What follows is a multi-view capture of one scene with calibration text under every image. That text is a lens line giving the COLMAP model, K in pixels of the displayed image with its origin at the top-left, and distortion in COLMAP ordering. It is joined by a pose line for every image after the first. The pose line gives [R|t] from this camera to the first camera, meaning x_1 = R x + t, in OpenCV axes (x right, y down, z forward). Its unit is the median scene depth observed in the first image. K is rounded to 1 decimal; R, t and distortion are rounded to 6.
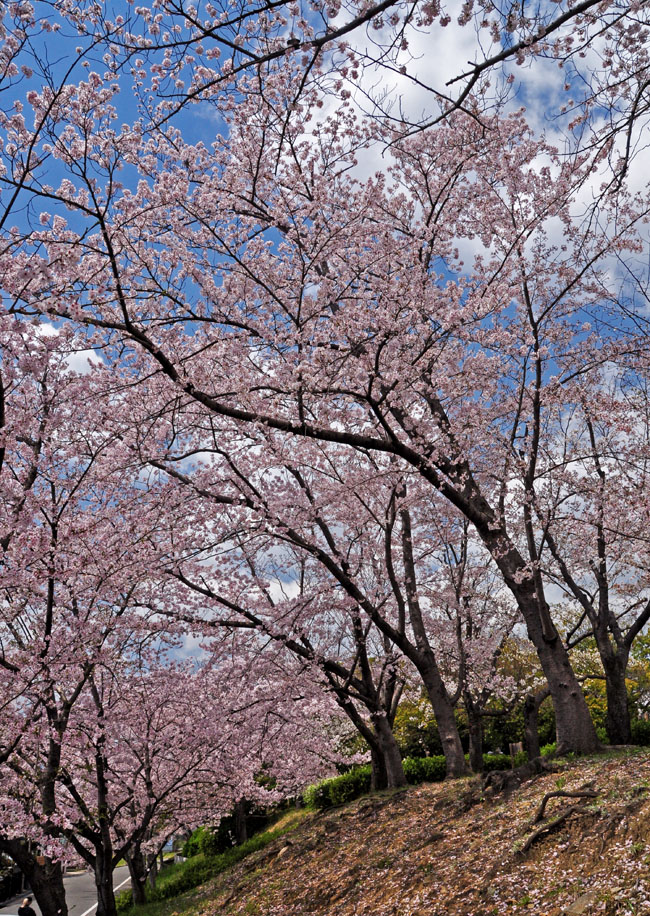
lens RADIAL K [[817.1, 0, 323.2], [0, 817.1, 485.4], [0, 0, 1]] dist [-0.112698, 0.003285]
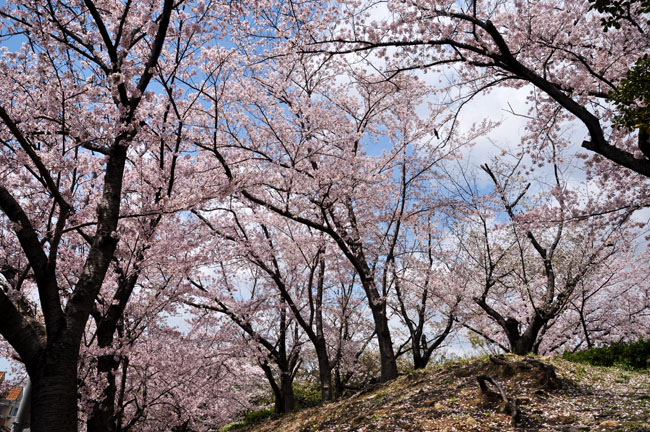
lens RADIAL K [[499.8, 0, 325.0], [0, 499.8, 216.0], [0, 0, 1]] dist [-0.180541, 0.131331]
pose [[0.978006, 0.185872, 0.094637, -0.019793], [-0.180909, 0.981750, -0.058645, -0.002679], [-0.103811, 0.040234, 0.993783, -0.108609]]
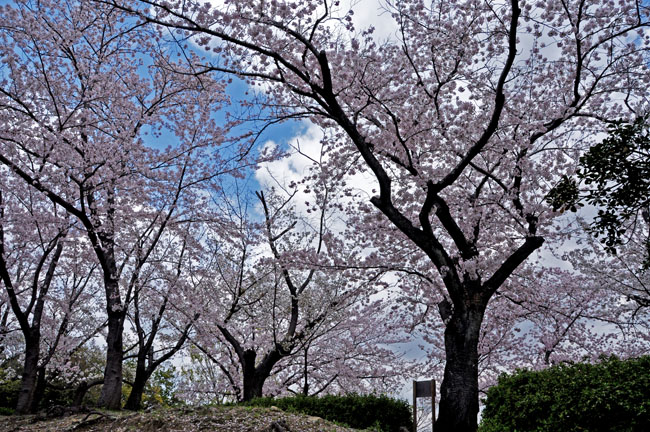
lens RADIAL K [[499.8, 0, 325.0], [0, 499.8, 216.0], [0, 0, 1]] dist [-0.180541, 0.131331]
pose [[0.744017, 0.427066, 0.513860, -0.022845], [-0.366539, 0.903894, -0.220510, -0.003660], [-0.558647, -0.024287, 0.829050, -0.069553]]
